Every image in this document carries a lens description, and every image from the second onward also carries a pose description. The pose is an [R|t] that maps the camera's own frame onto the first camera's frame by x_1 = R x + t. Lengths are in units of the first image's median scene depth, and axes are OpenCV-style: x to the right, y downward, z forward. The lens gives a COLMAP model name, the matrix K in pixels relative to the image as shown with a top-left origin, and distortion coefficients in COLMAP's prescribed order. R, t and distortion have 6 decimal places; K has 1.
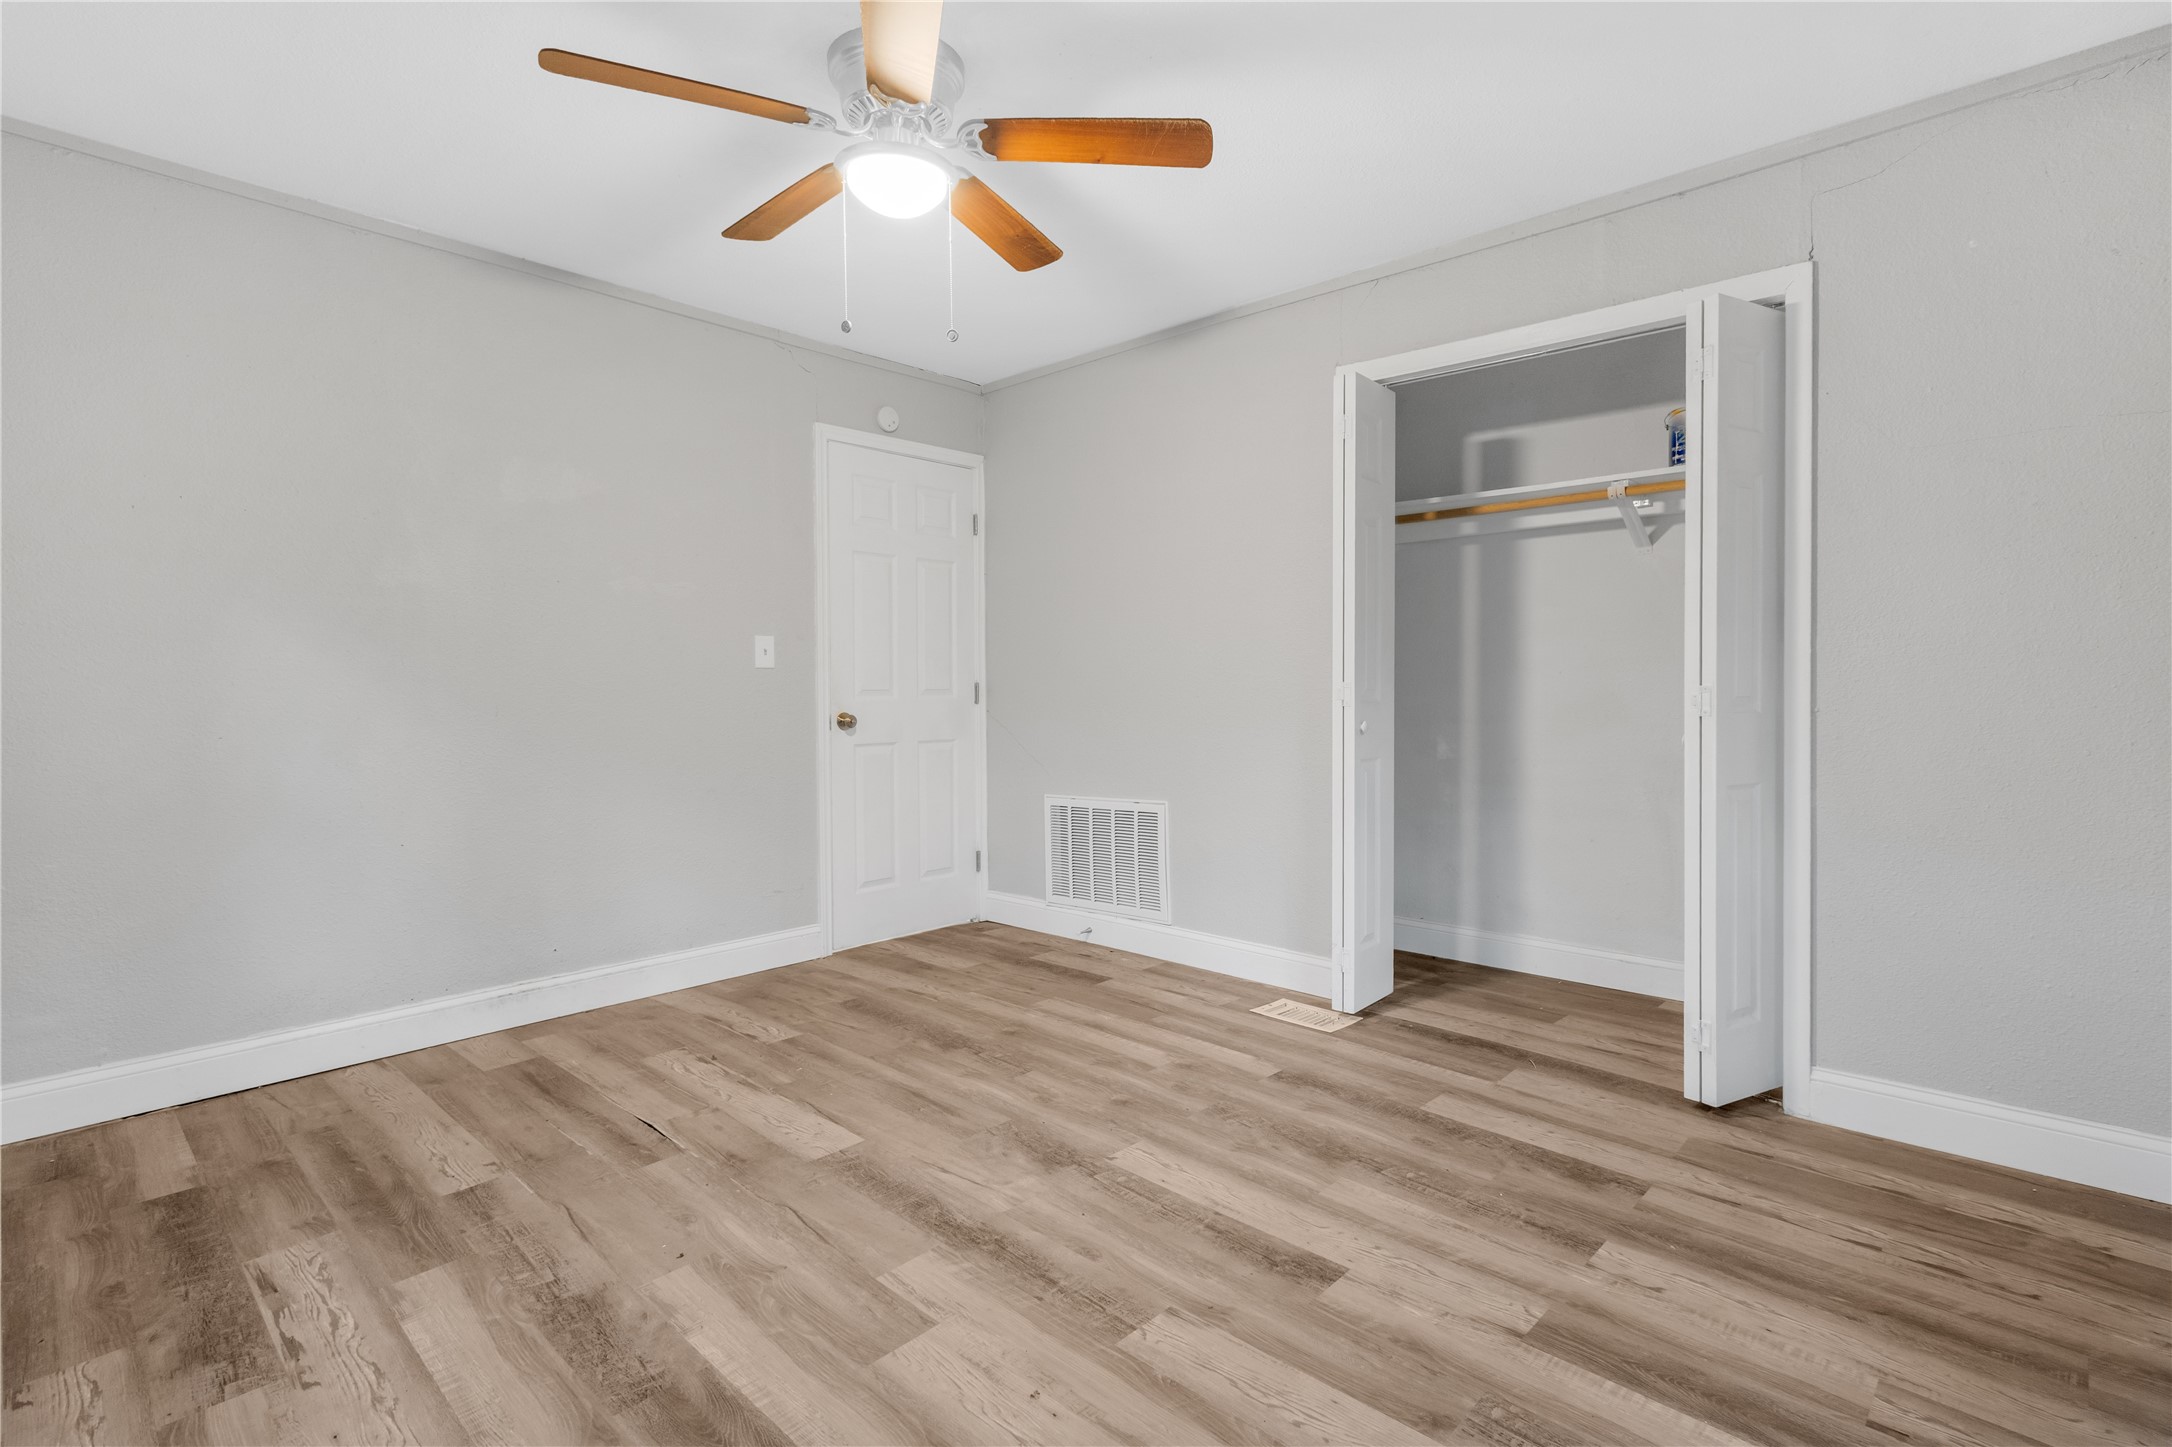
lens RADIAL K [[1021.5, 0, 1081.6], [0, 1021.5, 703.5], [0, 0, 1]] dist [0.005714, 0.000155]
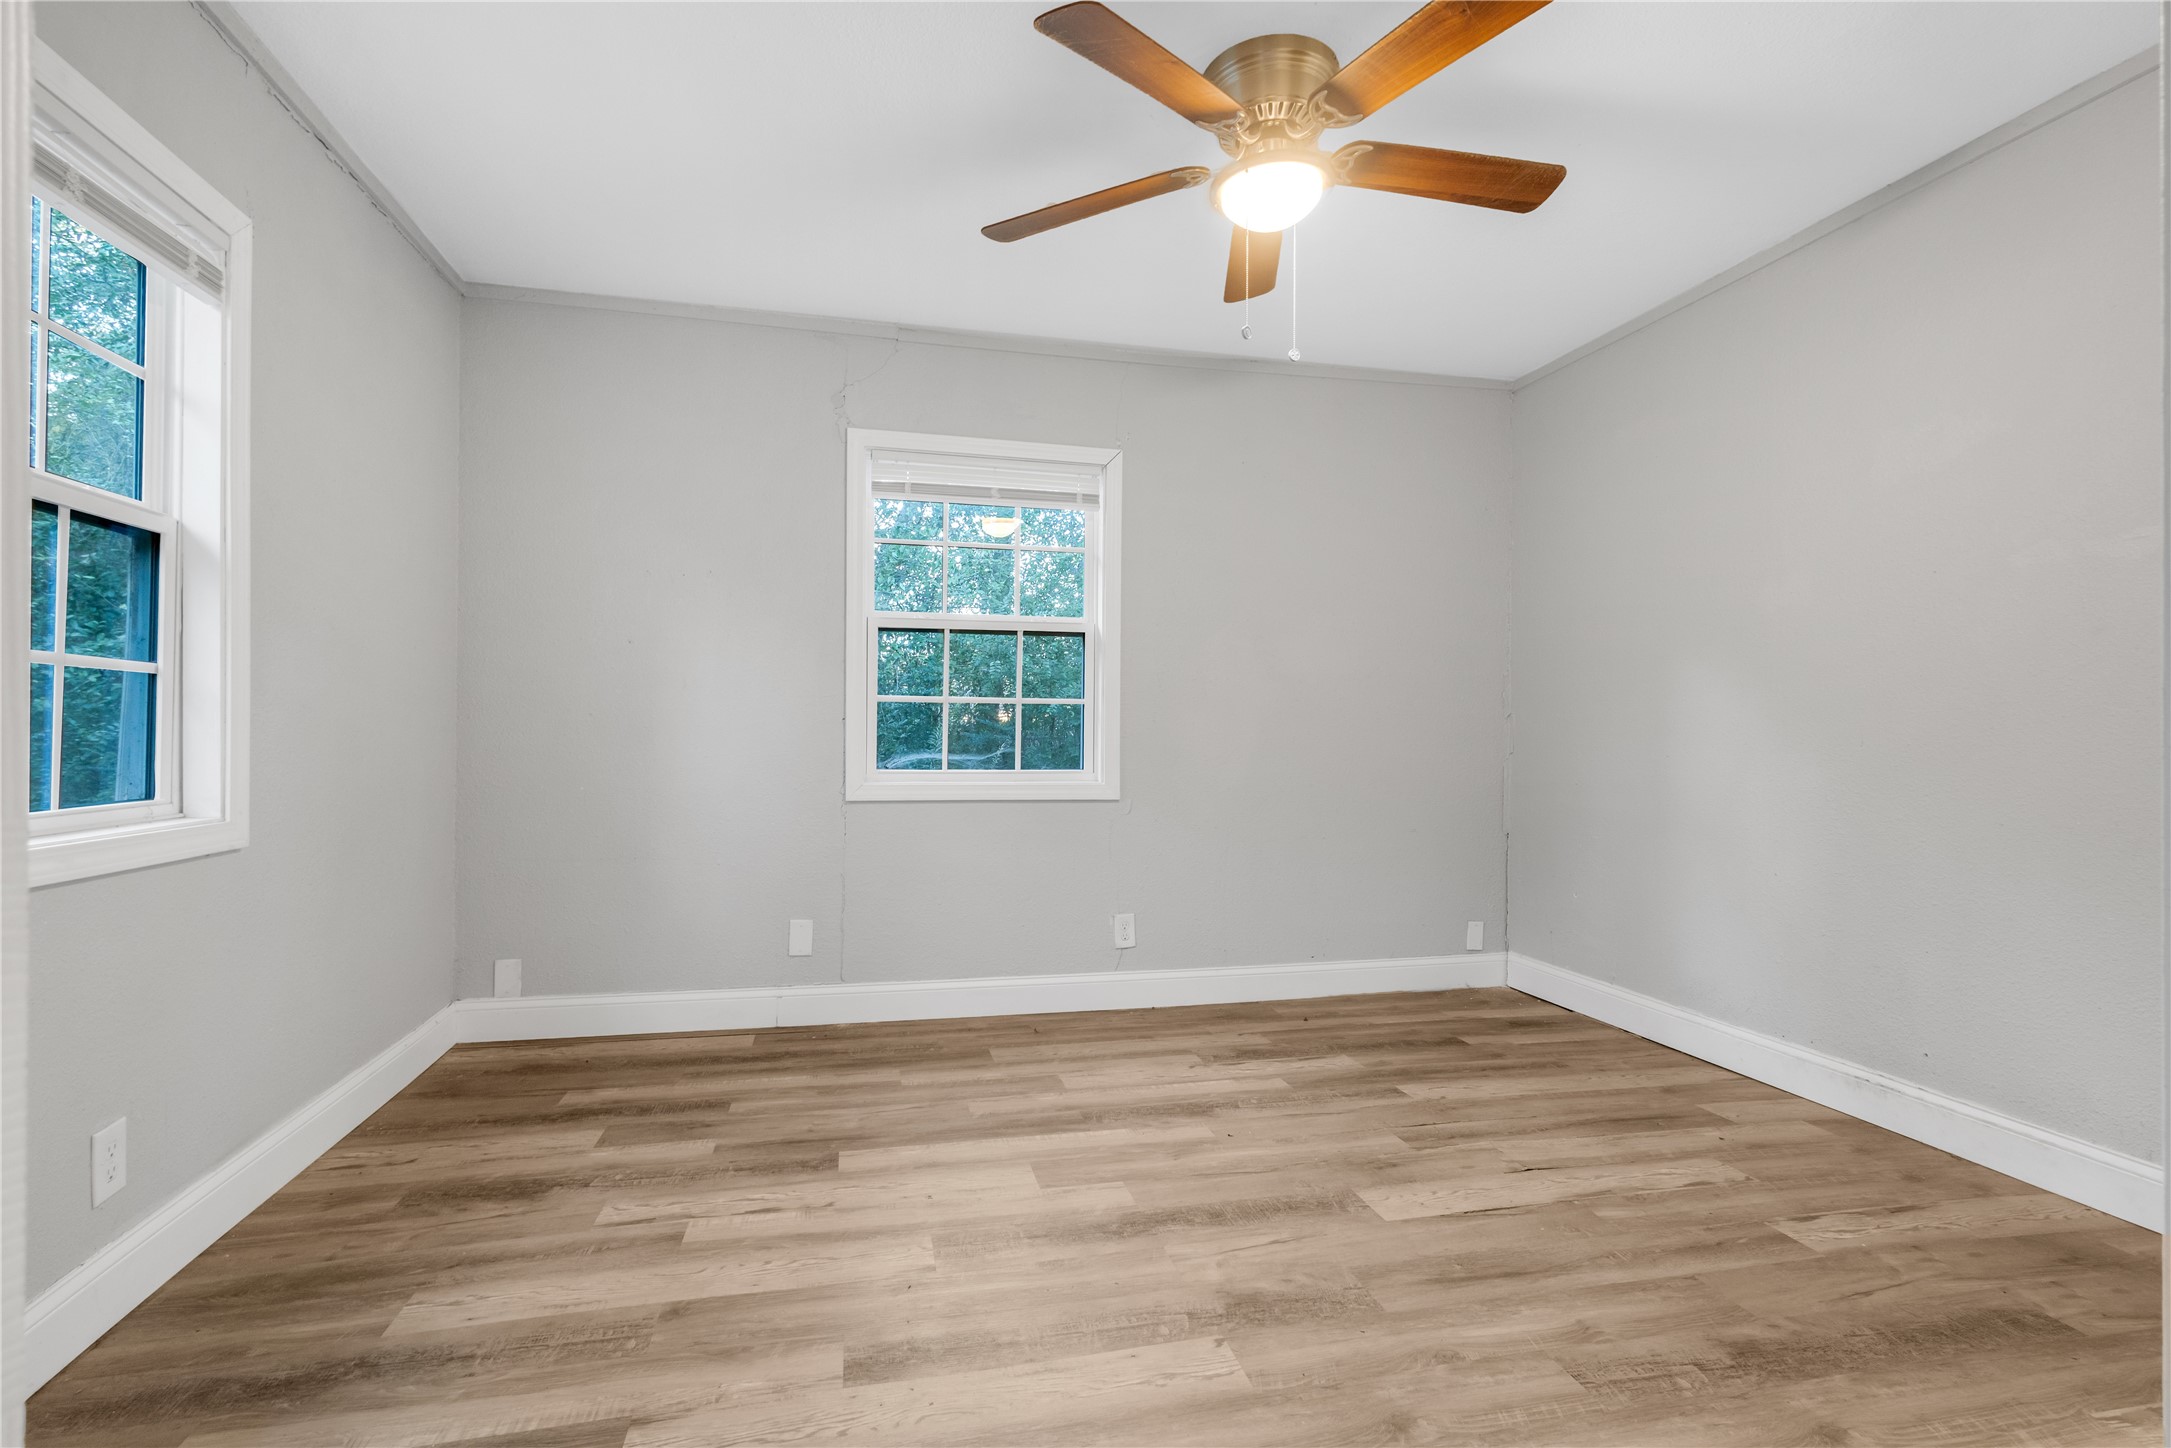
lens RADIAL K [[1018.5, 0, 1083.7], [0, 1018.5, 730.1], [0, 0, 1]] dist [0.004798, 0.000467]
pose [[-0.545783, 0.003187, -0.837920, 0.632319], [-0.014025, 0.999818, 0.012937, -0.003990], [0.837809, 0.018813, -0.545639, 1.188891]]
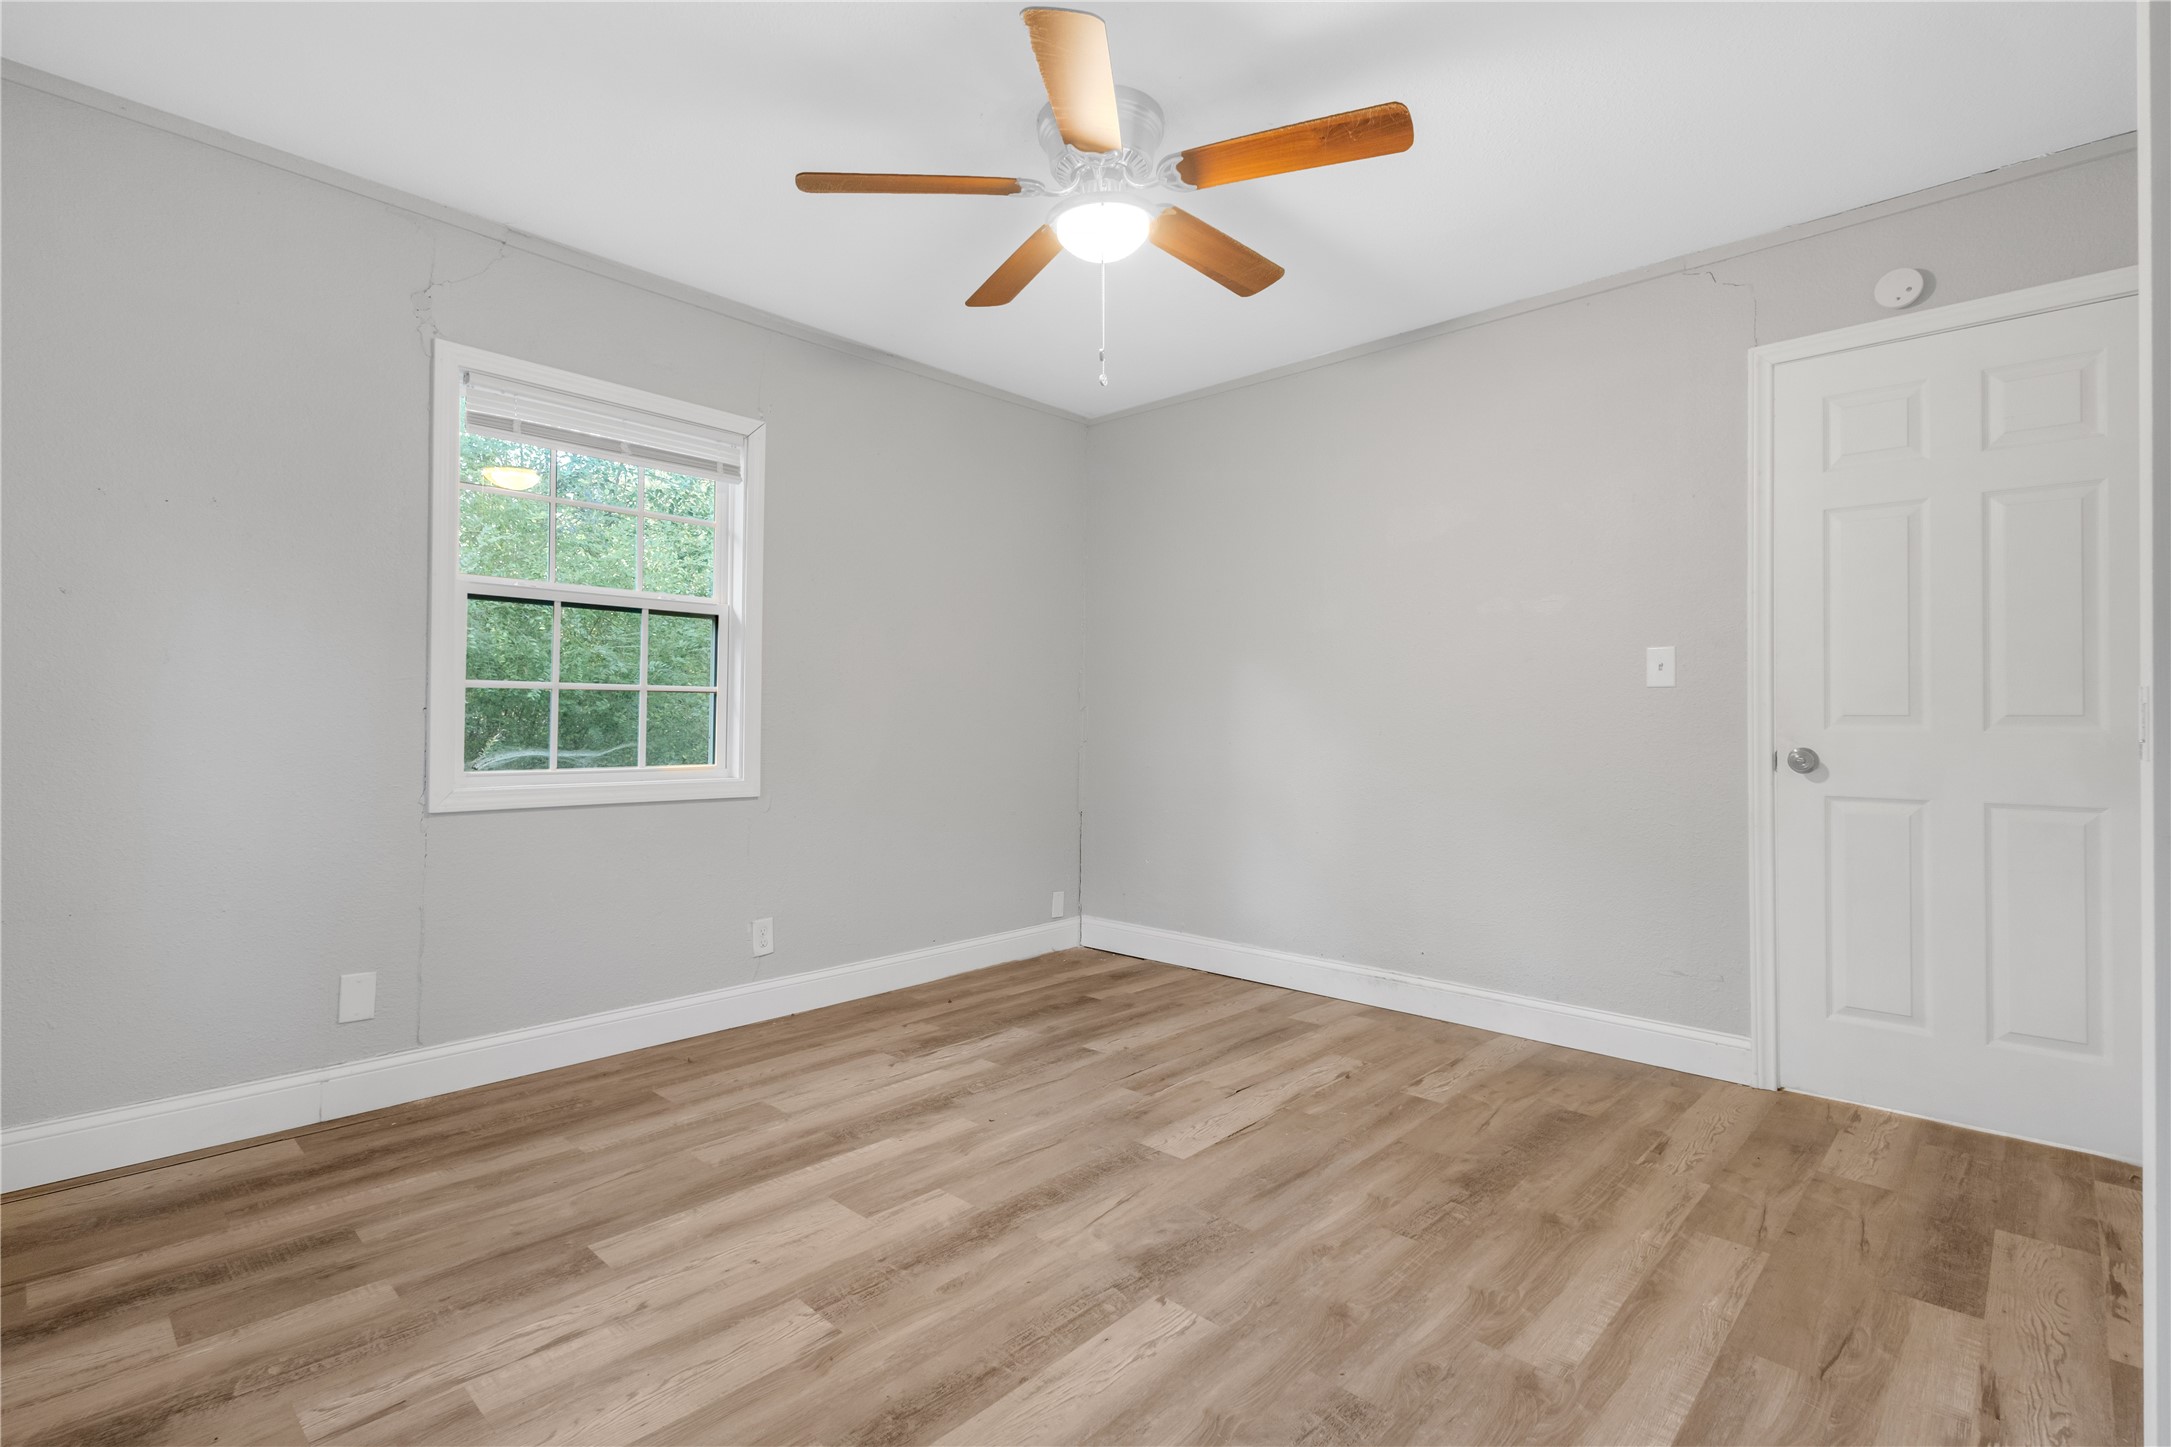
lens RADIAL K [[1005.2, 0, 1079.5], [0, 1005.2, 705.3], [0, 0, 1]] dist [0.004155, -0.000266]
pose [[0.012083, -0.007568, -0.999898, 0.733077], [-0.021472, 0.999739, -0.007826, -0.006345], [0.999696, 0.021564, 0.011917, 0.832242]]
